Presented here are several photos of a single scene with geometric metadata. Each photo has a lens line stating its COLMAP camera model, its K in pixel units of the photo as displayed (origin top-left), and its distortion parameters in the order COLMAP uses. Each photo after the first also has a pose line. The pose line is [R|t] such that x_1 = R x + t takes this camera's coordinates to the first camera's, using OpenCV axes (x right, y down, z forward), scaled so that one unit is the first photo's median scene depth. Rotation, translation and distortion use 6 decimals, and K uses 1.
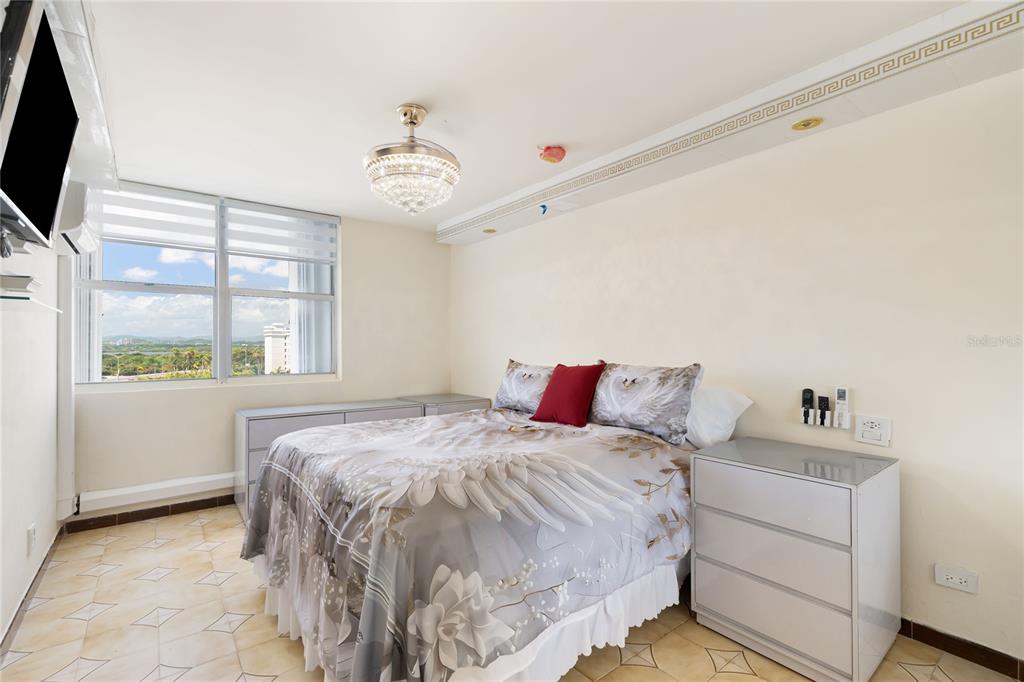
lens RADIAL K [[459.9, 0, 512.0], [0, 459.9, 341.0], [0, 0, 1]] dist [0.000141, 0.000103]
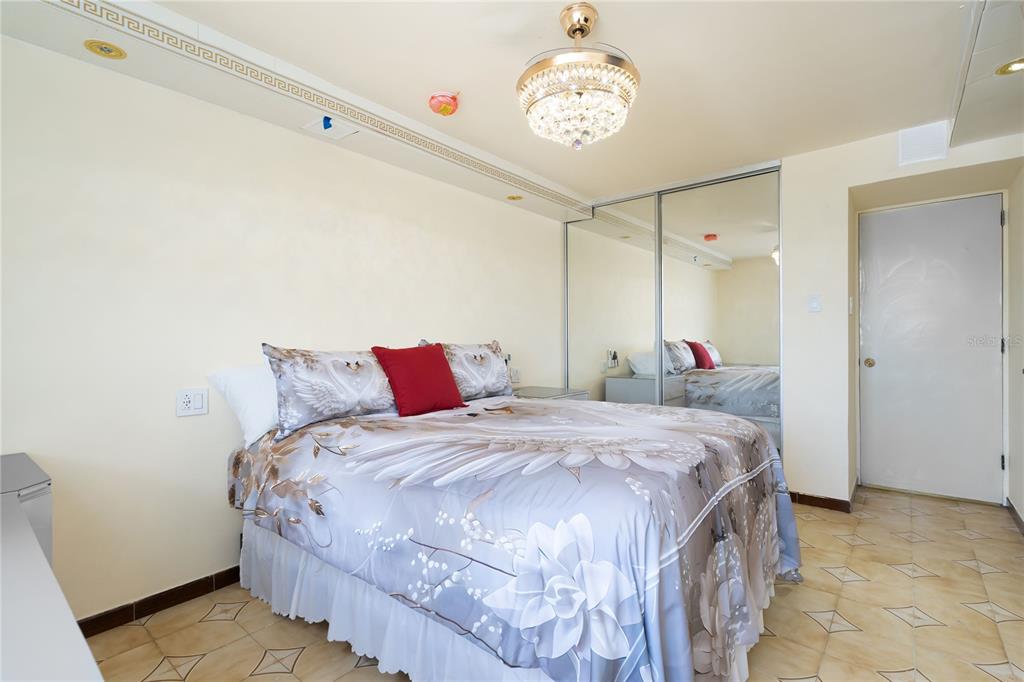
lens RADIAL K [[459.9, 0, 512.0], [0, 459.9, 341.0], [0, 0, 1]] dist [0.000141, 0.000103]
pose [[-0.183705, -0.006398, 0.982961, -0.754215], [-0.013444, 0.999902, 0.003996, 0.035715], [-0.982889, -0.012481, -0.183773, 0.966426]]
